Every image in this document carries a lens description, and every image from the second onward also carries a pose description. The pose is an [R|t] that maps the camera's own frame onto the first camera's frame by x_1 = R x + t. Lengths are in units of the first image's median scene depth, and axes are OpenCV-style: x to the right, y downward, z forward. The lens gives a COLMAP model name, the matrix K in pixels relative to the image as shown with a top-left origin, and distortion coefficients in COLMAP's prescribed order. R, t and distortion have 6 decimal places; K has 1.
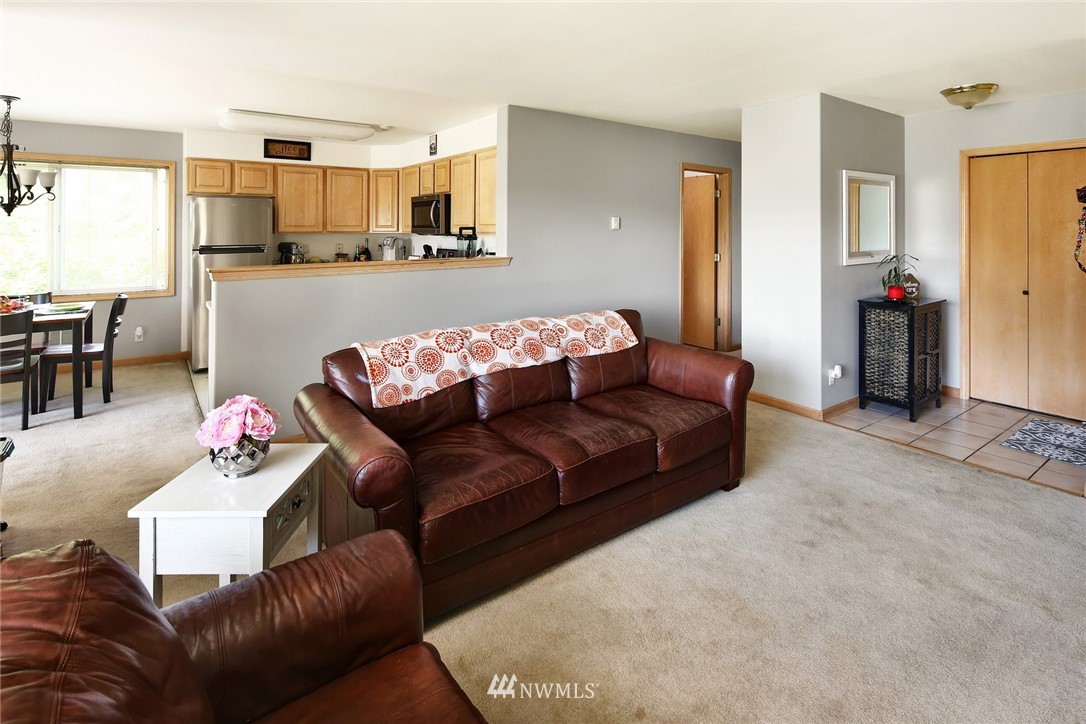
lens RADIAL K [[531.5, 0, 537.3], [0, 531.5, 224.9], [0, 0, 1]] dist [0.002719, 0.000405]
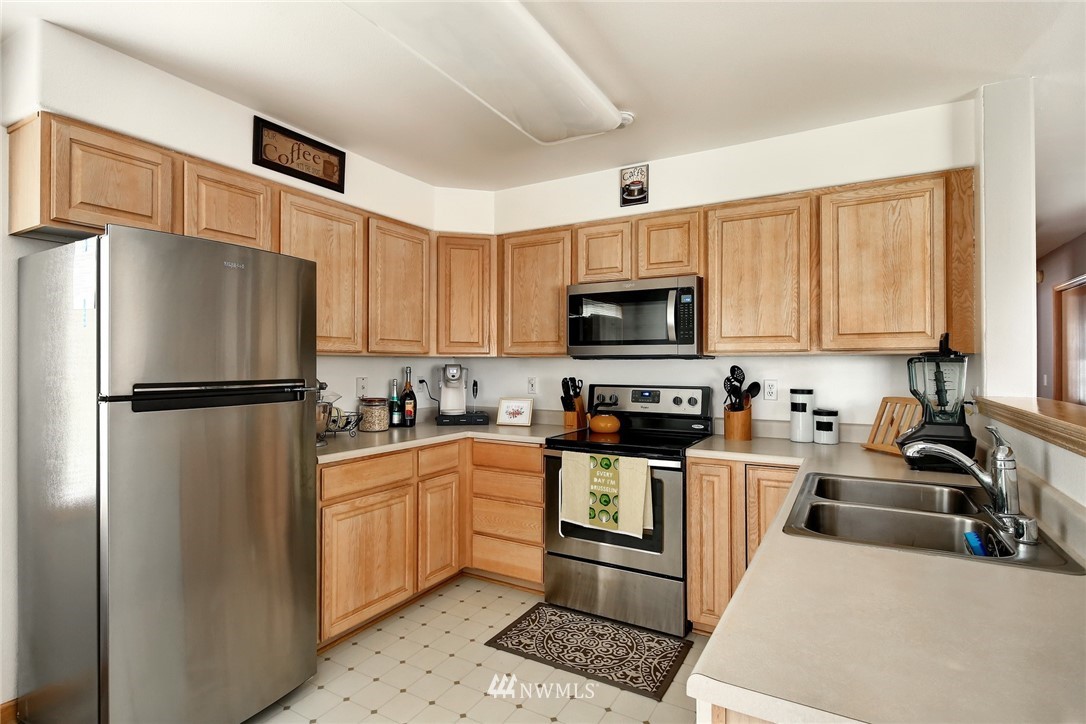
lens RADIAL K [[531.9, 0, 543.0], [0, 531.9, 362.0], [0, 0, 1]] dist [-0.000424, -0.000290]
pose [[0.910867, 0.000486, 0.412699, -0.483956], [-0.000622, 1.000000, 0.000196, 0.022862], [-0.412699, -0.000435, 0.910867, 0.550717]]
